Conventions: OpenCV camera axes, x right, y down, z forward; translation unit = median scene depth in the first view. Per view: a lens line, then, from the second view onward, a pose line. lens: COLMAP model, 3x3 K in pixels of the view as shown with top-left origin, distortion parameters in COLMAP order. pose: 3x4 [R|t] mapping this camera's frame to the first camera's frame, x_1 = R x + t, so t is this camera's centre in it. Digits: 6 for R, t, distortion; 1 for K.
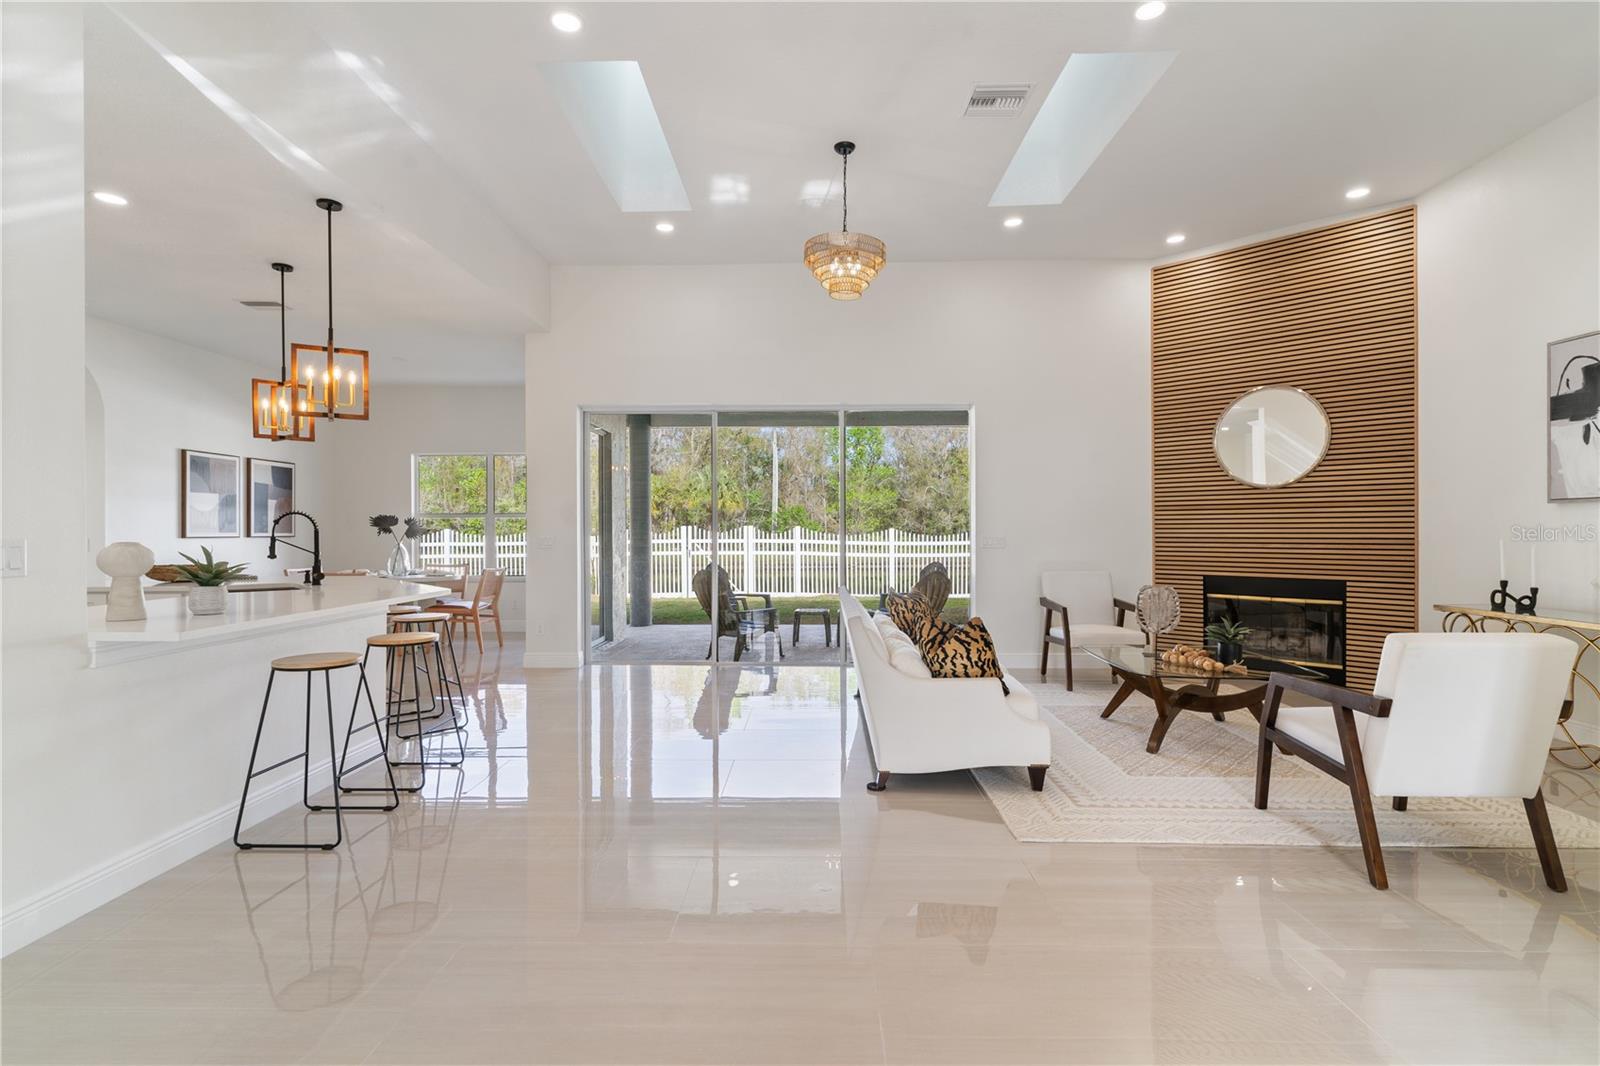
lens RADIAL K [[775.9, 0, 782.5], [0, 775.9, 525.5], [0, 0, 1]] dist [-0.000956, 0.000867]
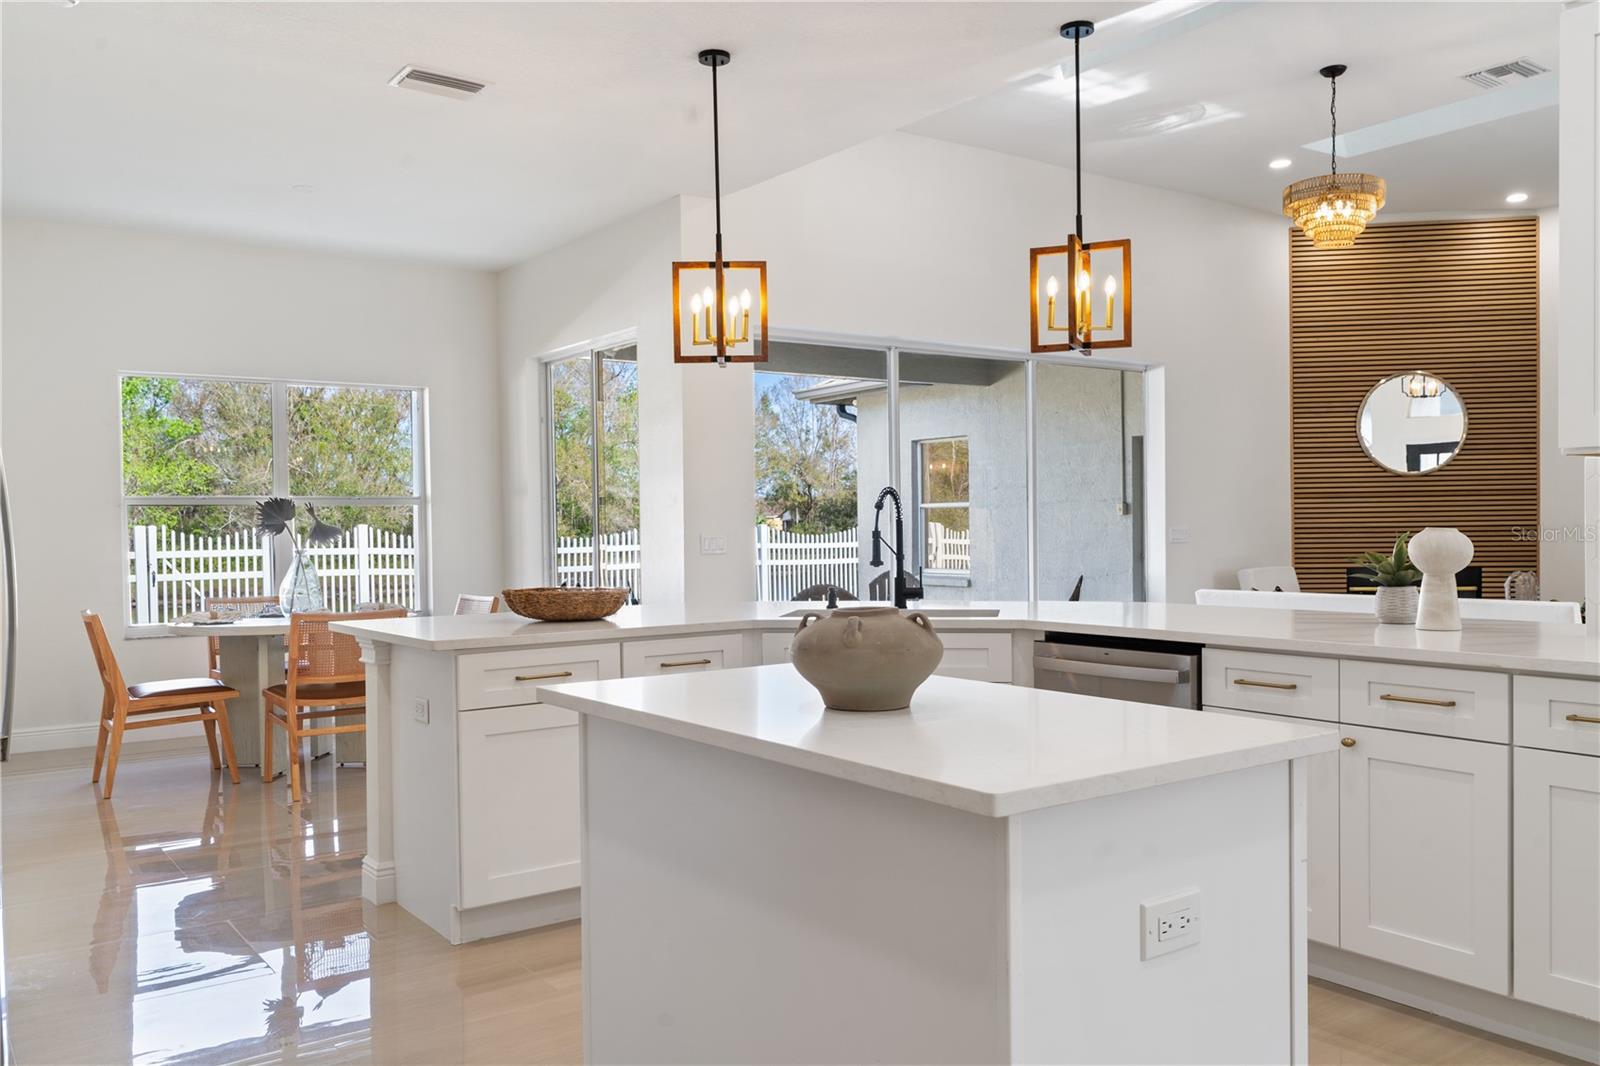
lens RADIAL K [[1320.7, 0, 757.2], [0, 1320.7, 544.7], [0, 0, 1]] dist [0.005707, 0.009167]
pose [[0.788507, -0.015400, 0.614834, -1.136652], [0.005526, 0.999823, 0.017956, 0.004594], [-0.615002, -0.010761, 0.788452, 0.200434]]
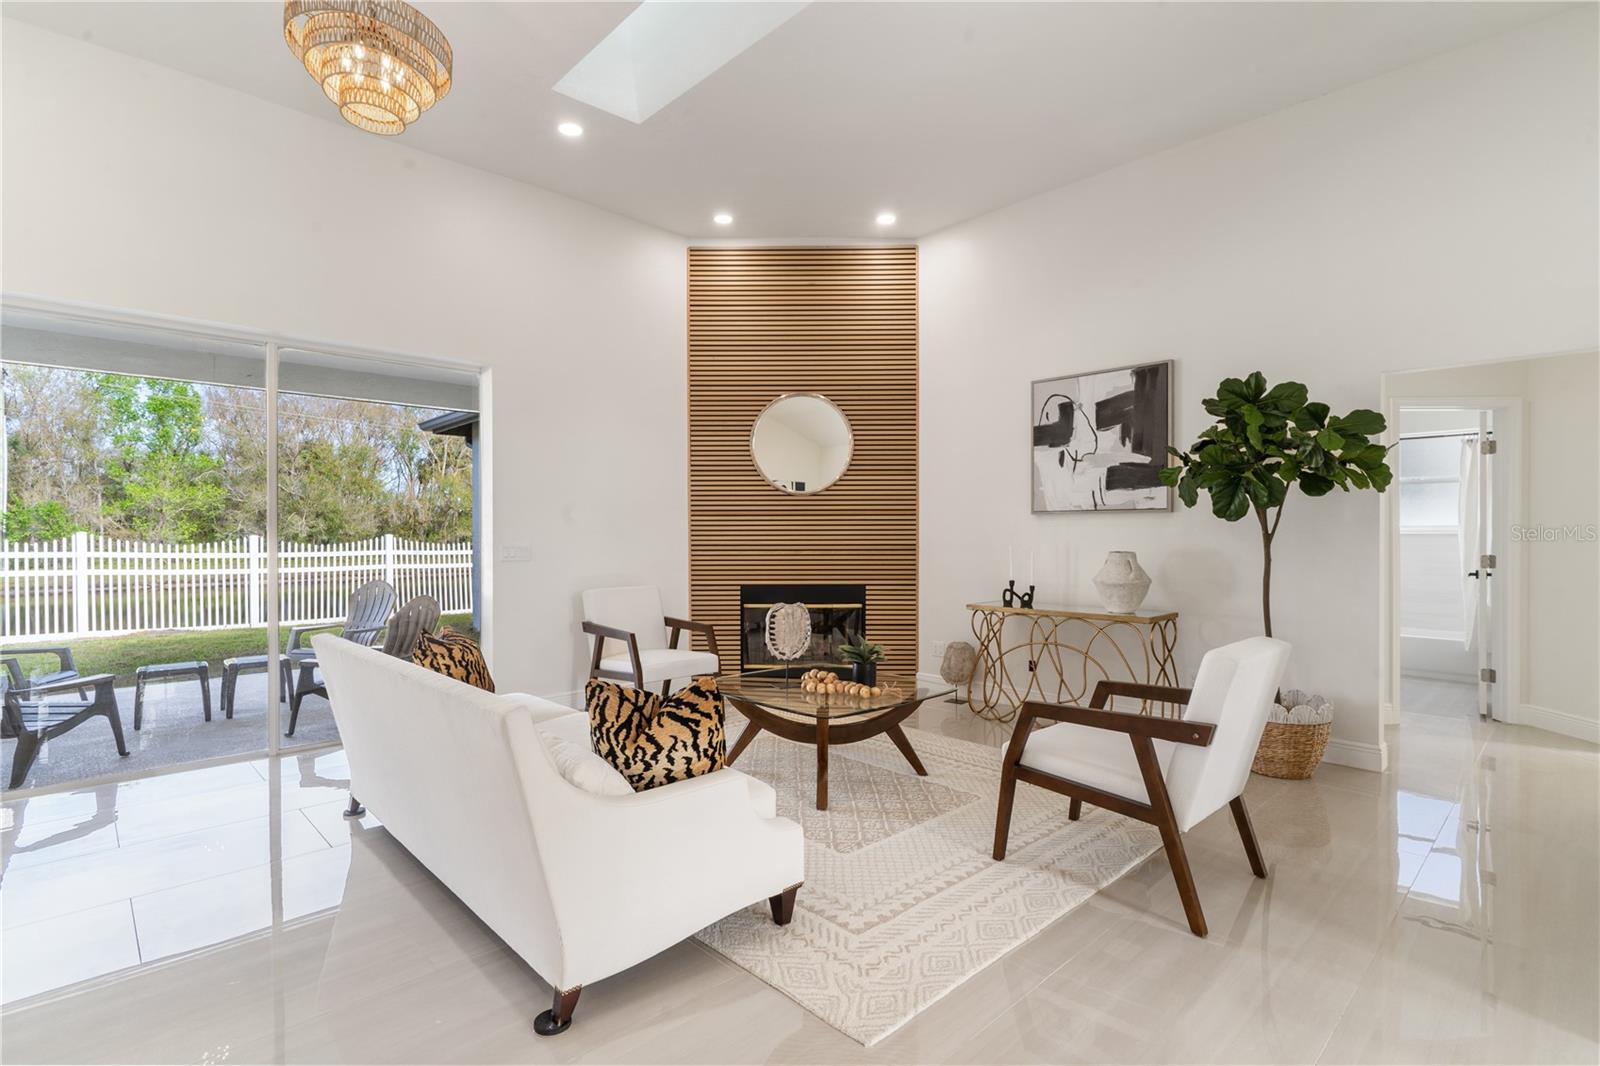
lens RADIAL K [[775.9, 0, 815.3], [0, 775.9, 538.0], [0, 0, 1]] dist [-0.000956, 0.000867]
pose [[0.692727, -0.001405, 0.721199, -0.085445], [-0.003408, 0.999981, 0.005221, 0.001815], [-0.721192, -0.006075, 0.692709, 0.317837]]
